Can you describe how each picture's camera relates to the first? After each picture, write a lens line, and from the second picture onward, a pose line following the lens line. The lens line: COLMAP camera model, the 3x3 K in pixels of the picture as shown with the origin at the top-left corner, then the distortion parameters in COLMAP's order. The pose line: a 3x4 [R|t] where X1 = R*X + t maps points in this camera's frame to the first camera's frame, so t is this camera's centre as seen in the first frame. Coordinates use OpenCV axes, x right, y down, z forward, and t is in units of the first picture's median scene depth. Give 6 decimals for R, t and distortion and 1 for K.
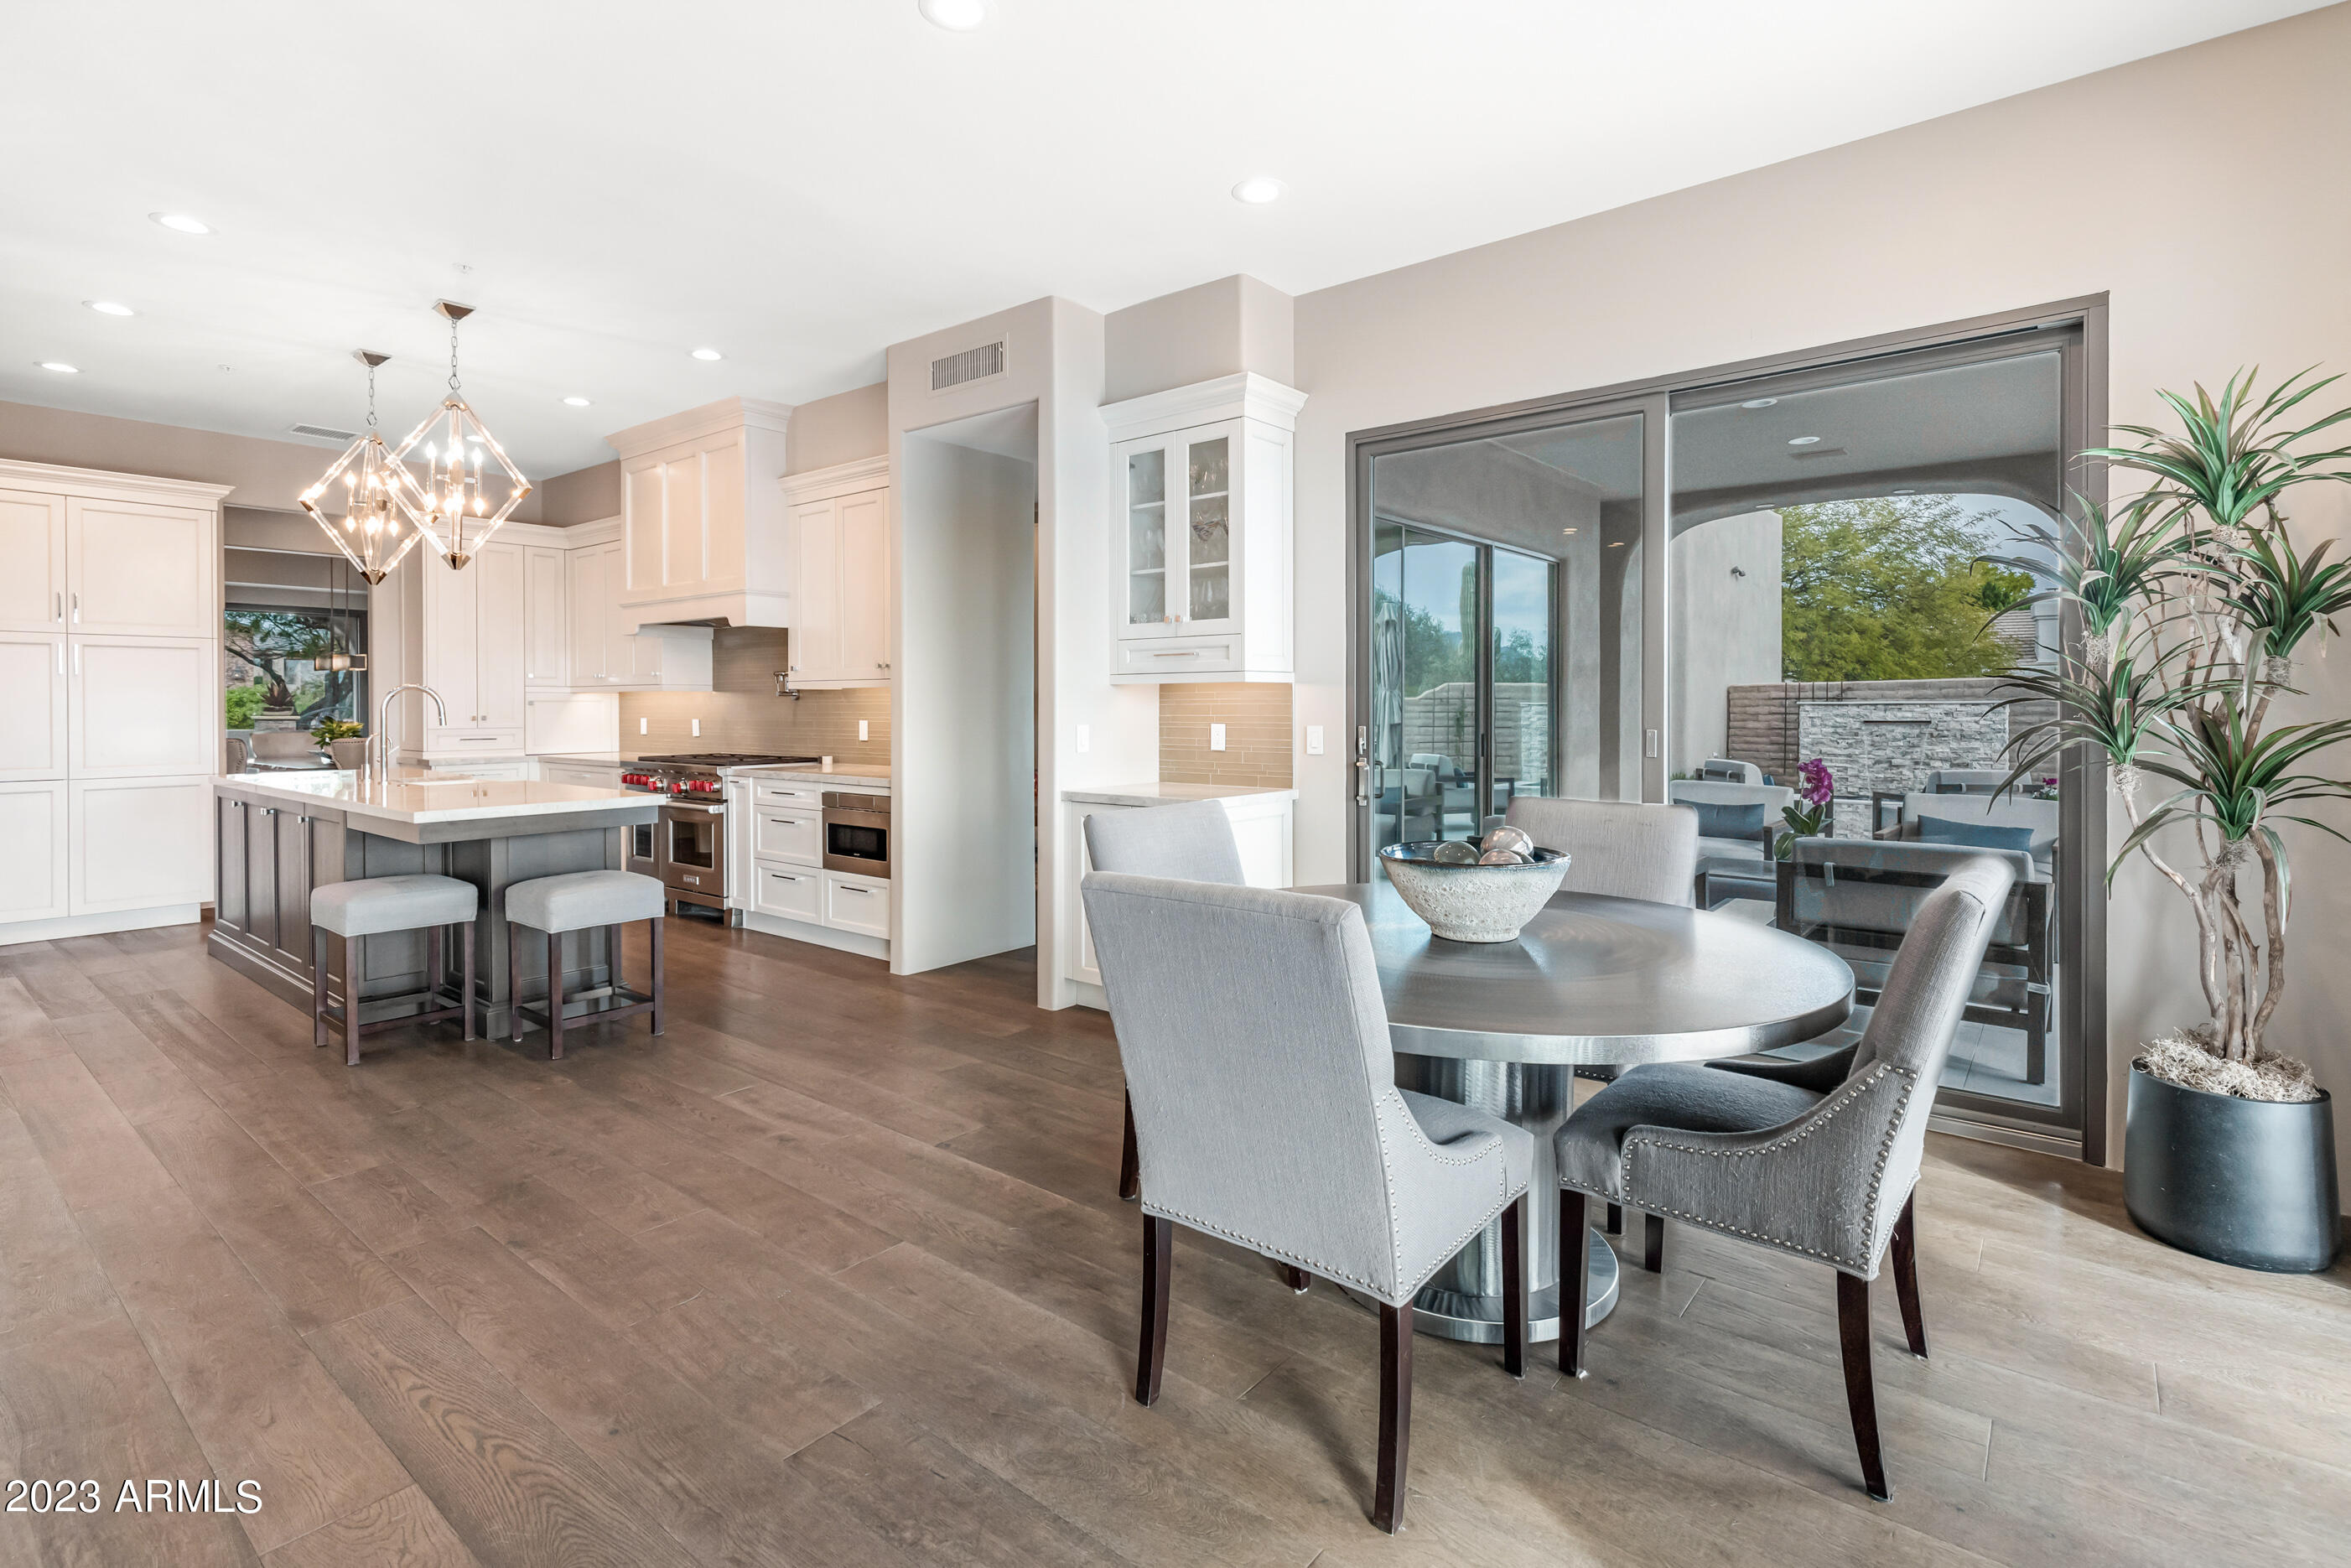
lens RADIAL K [[1101.7, 0, 1177.9], [0, 1101.7, 724.4], [0, 0, 1]] dist [0.002598, -0.000219]
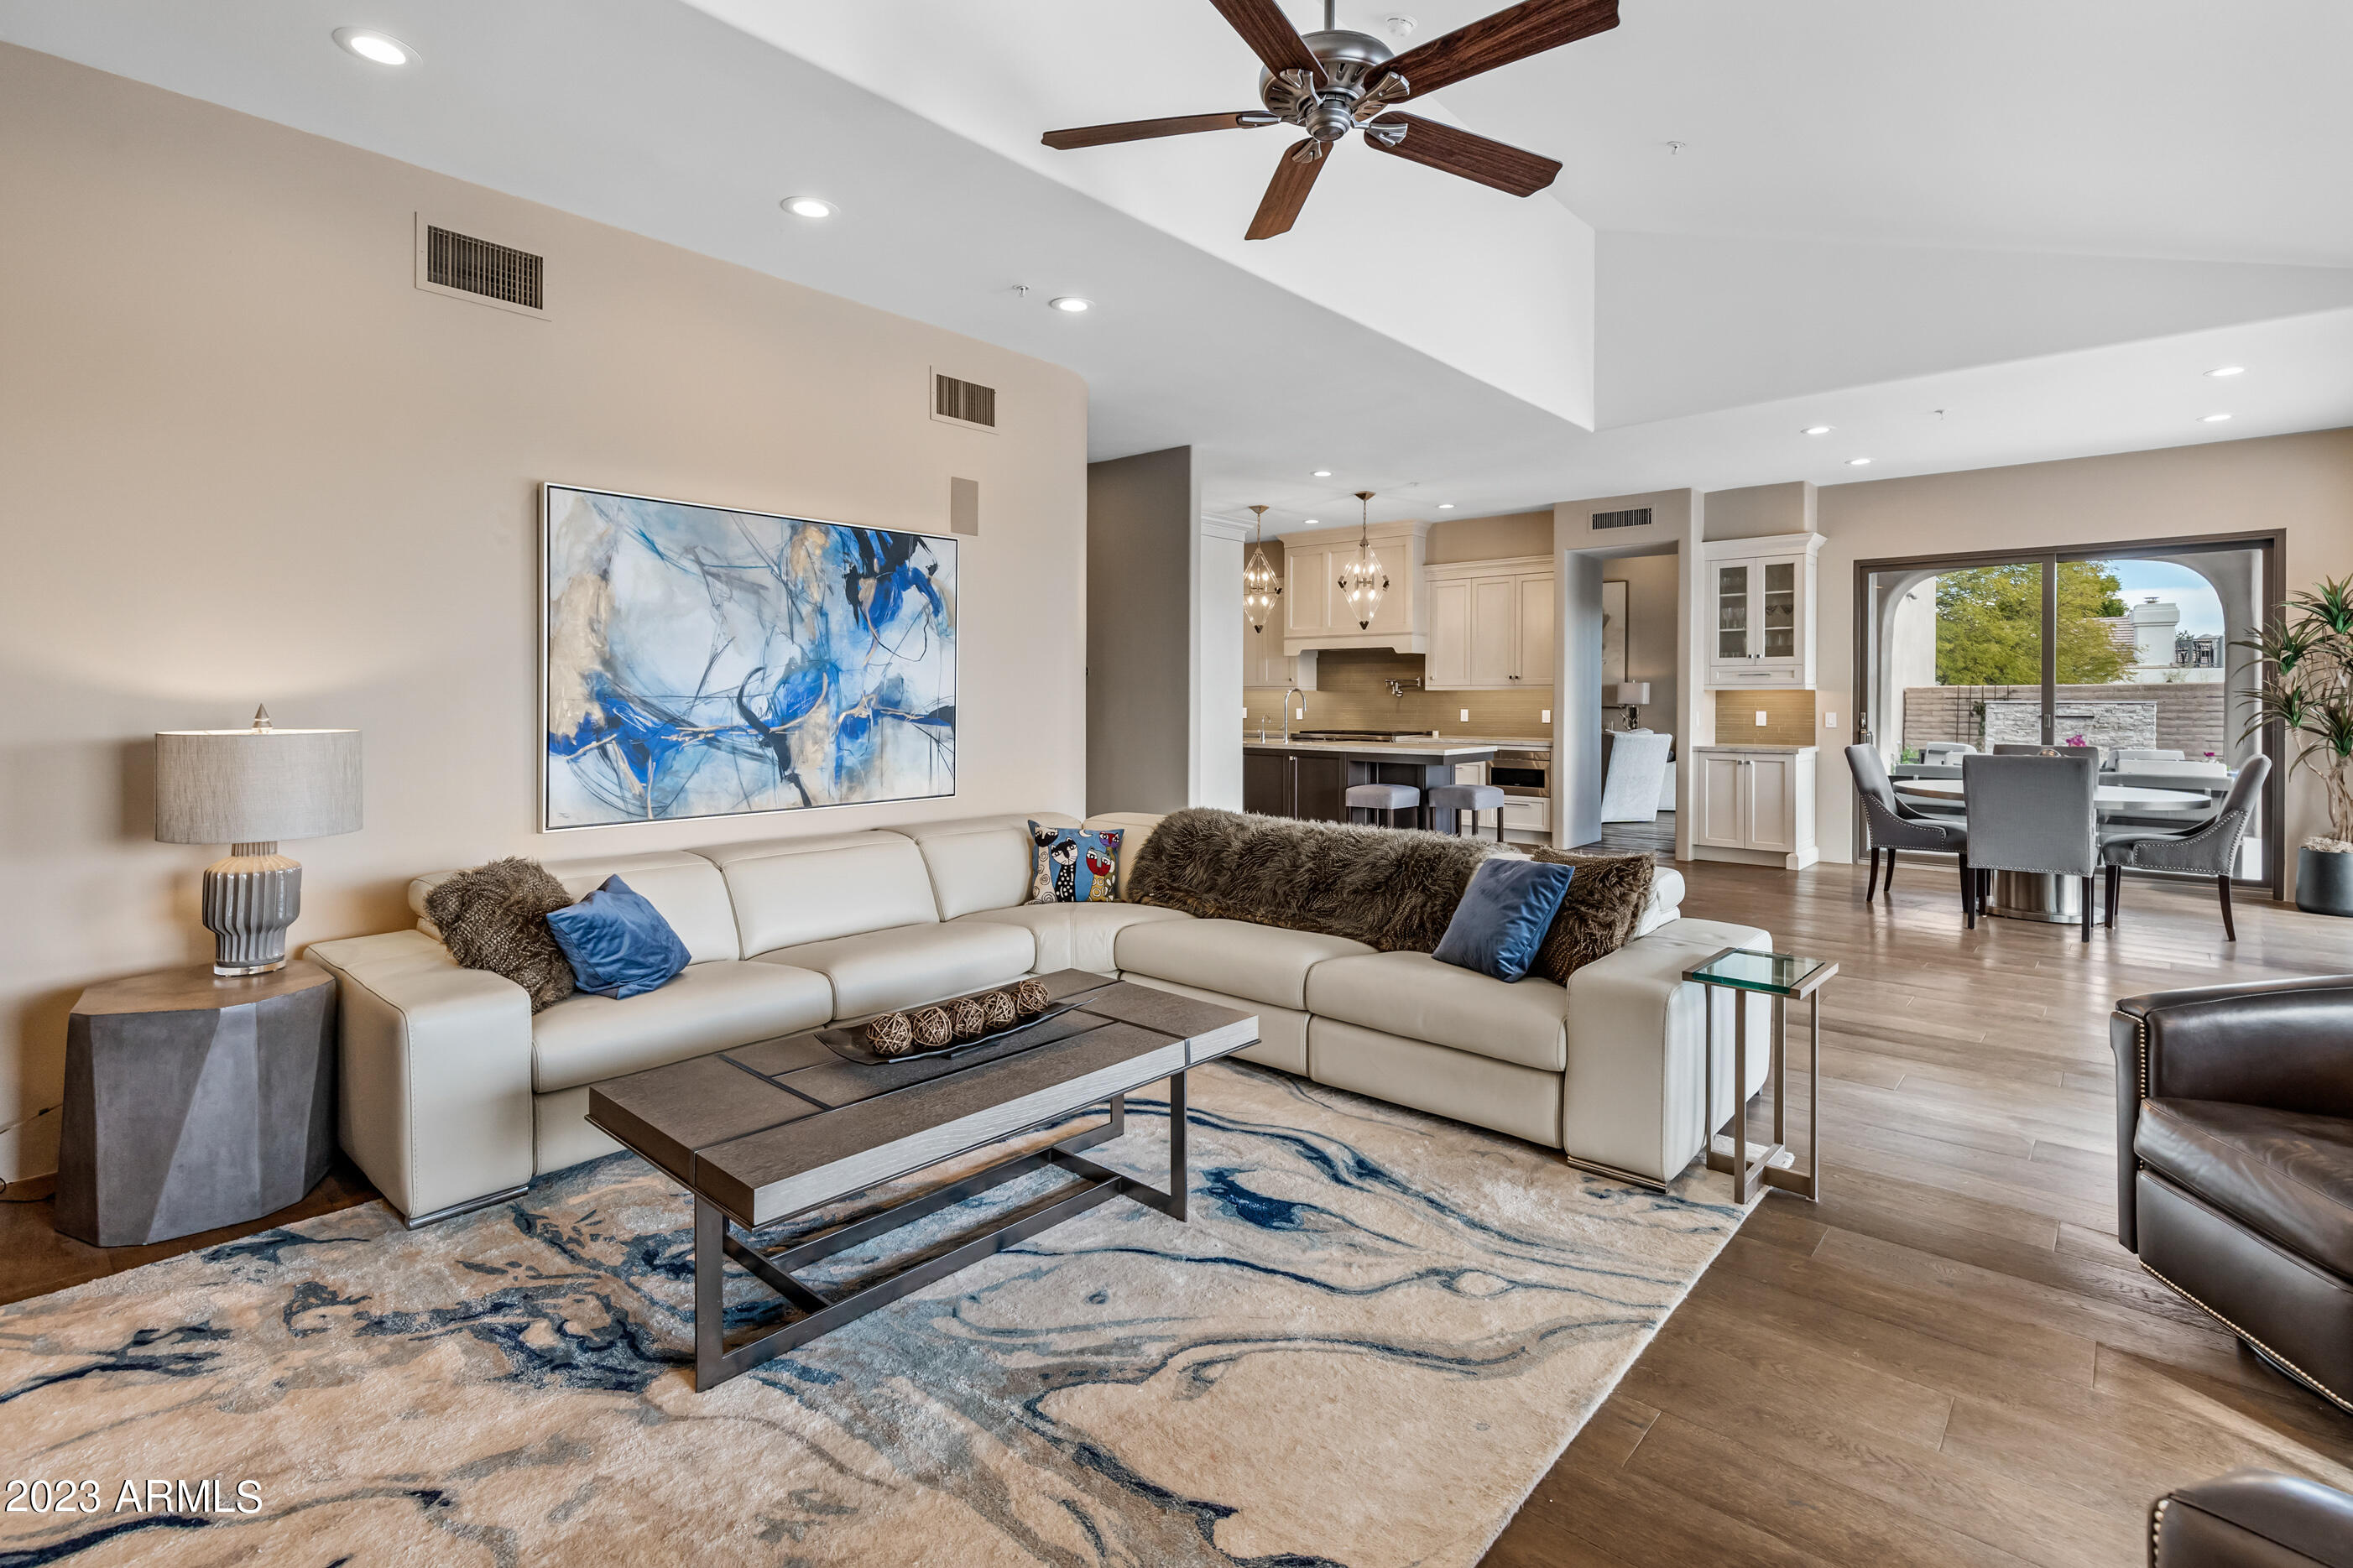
lens RADIAL K [[1077.0, 0, 1178.1], [0, 1077.0, 715.2], [0, 0, 1]] dist [-0.000090, 0.000133]
pose [[0.998572, 0.006167, -0.053067, -0.904791], [-0.006387, 0.999972, -0.003973, 0.020259], [0.053041, 0.004306, 0.998583, -0.921429]]
